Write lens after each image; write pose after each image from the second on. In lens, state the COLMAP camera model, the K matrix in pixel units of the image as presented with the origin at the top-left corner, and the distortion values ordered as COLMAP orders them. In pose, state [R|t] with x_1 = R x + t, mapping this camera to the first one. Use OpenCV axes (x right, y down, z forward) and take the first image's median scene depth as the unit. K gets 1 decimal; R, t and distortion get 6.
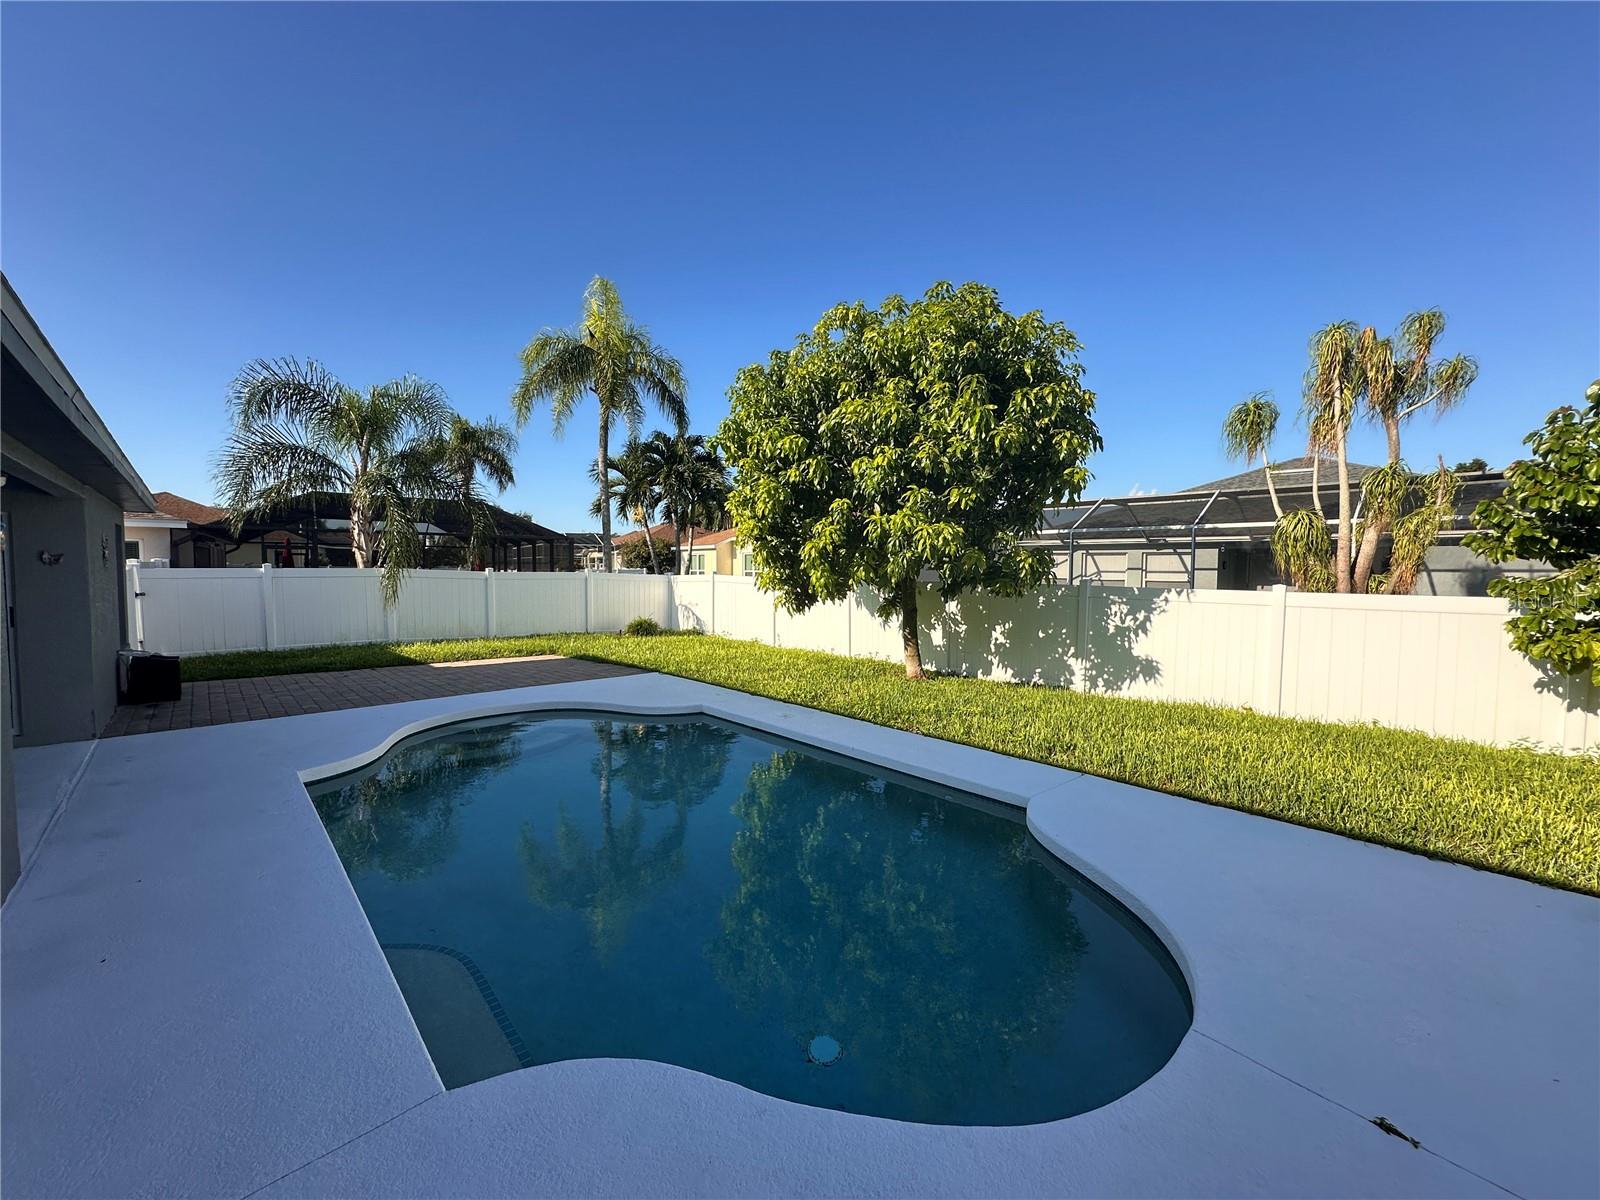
lens RADIAL K [[641.4, 0, 799.6], [0, 641.4, 600.1], [0, 0, 1]] dist [0.000509, 0.000141]
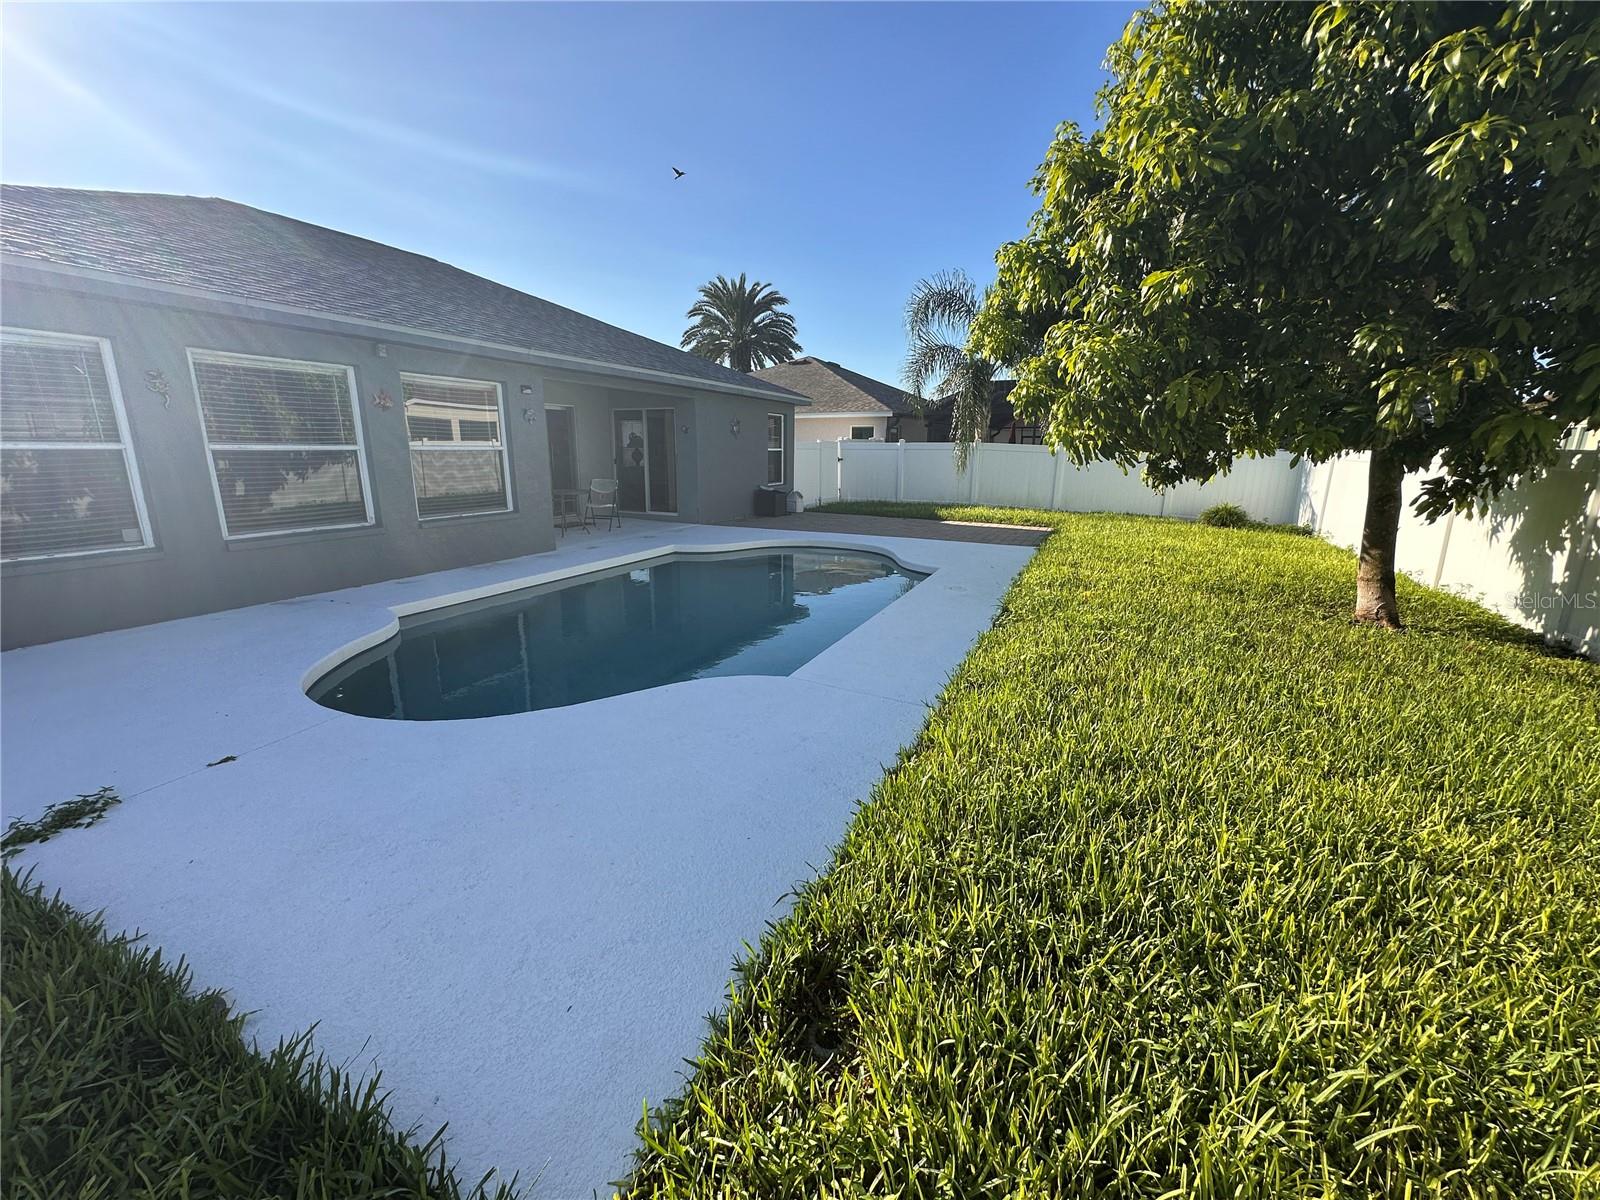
lens RADIAL K [[641.4, 0, 790.8], [0, 641.4, 607.7], [0, 0, 1]] dist [0.000509, 0.000141]
pose [[0.355676, 0.218112, -0.908803, 0.491425], [-0.052077, 0.975502, 0.213738, 0.016674], [0.933157, -0.028693, 0.358321, 0.313566]]
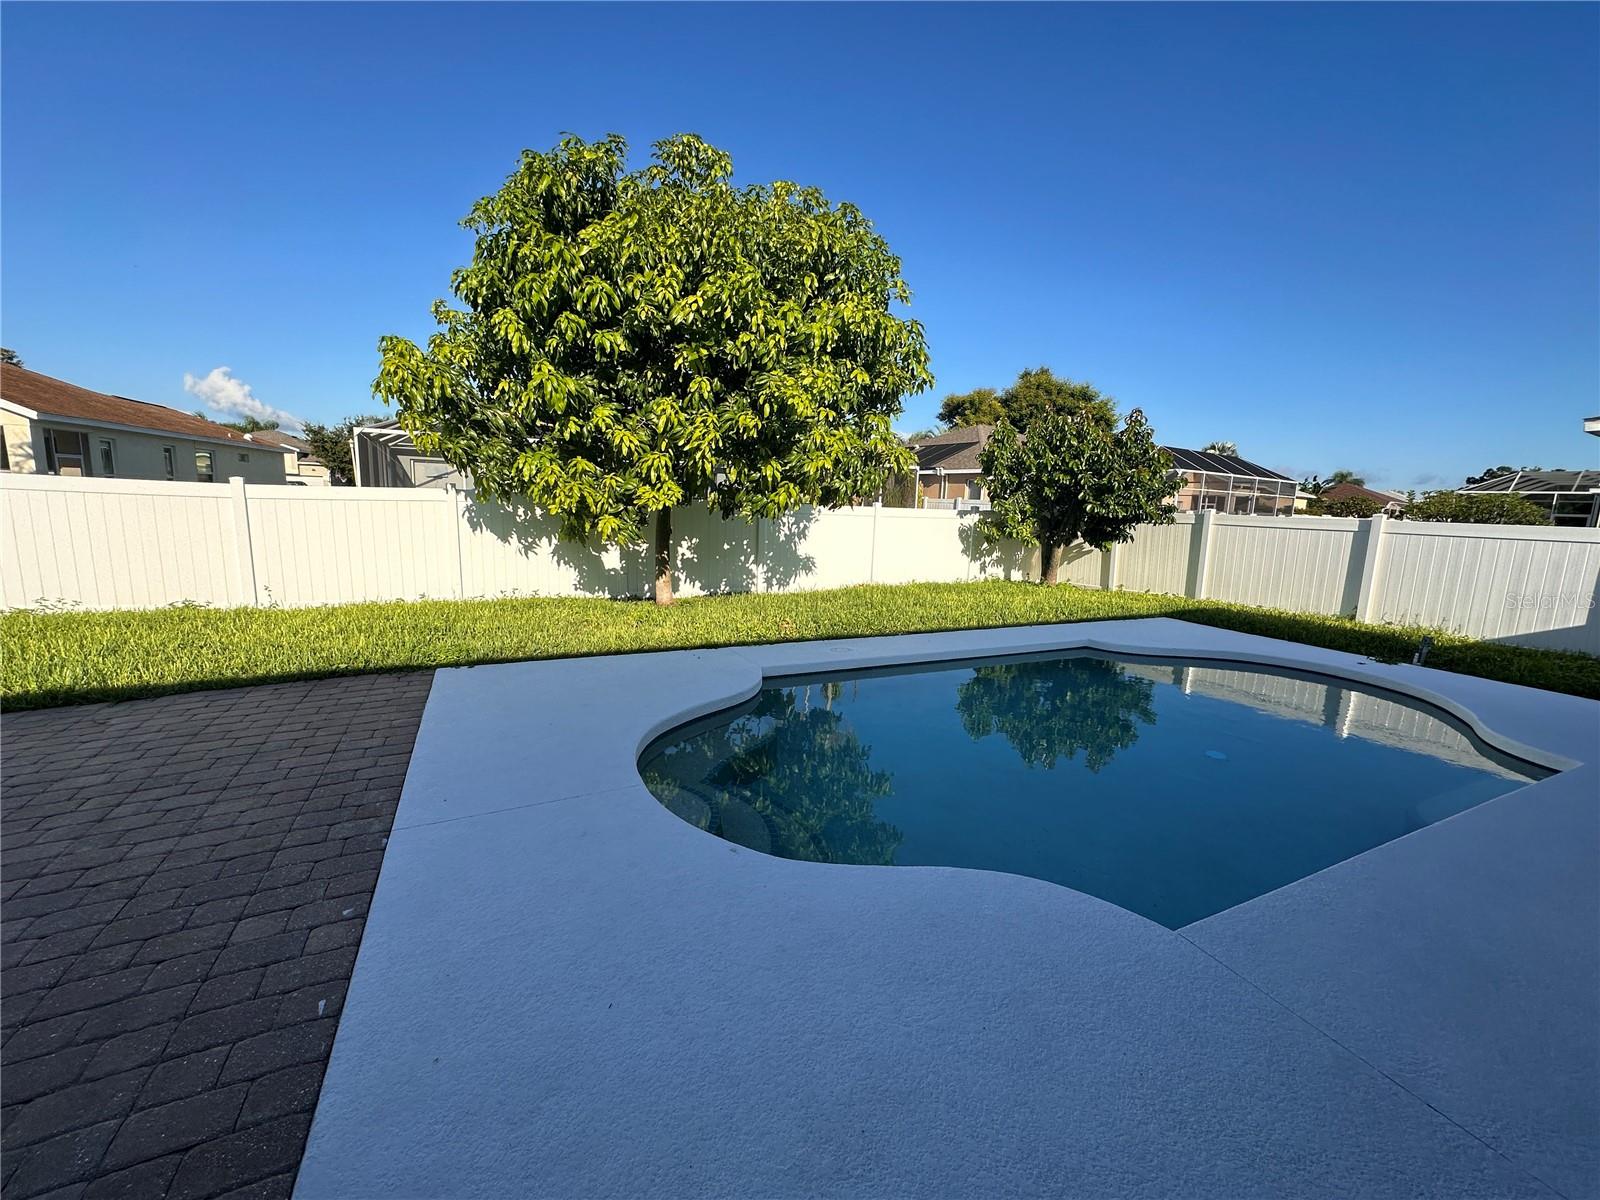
lens RADIAL K [[641.4, 0, 803.7], [0, 641.4, 595.8], [0, 0, 1]] dist [0.000509, 0.000141]
pose [[0.318959, -0.146807, 0.936329, -0.582102], [0.017482, 0.988674, 0.149059, -0.021968], [-0.947607, -0.031174, 0.317913, 0.504450]]
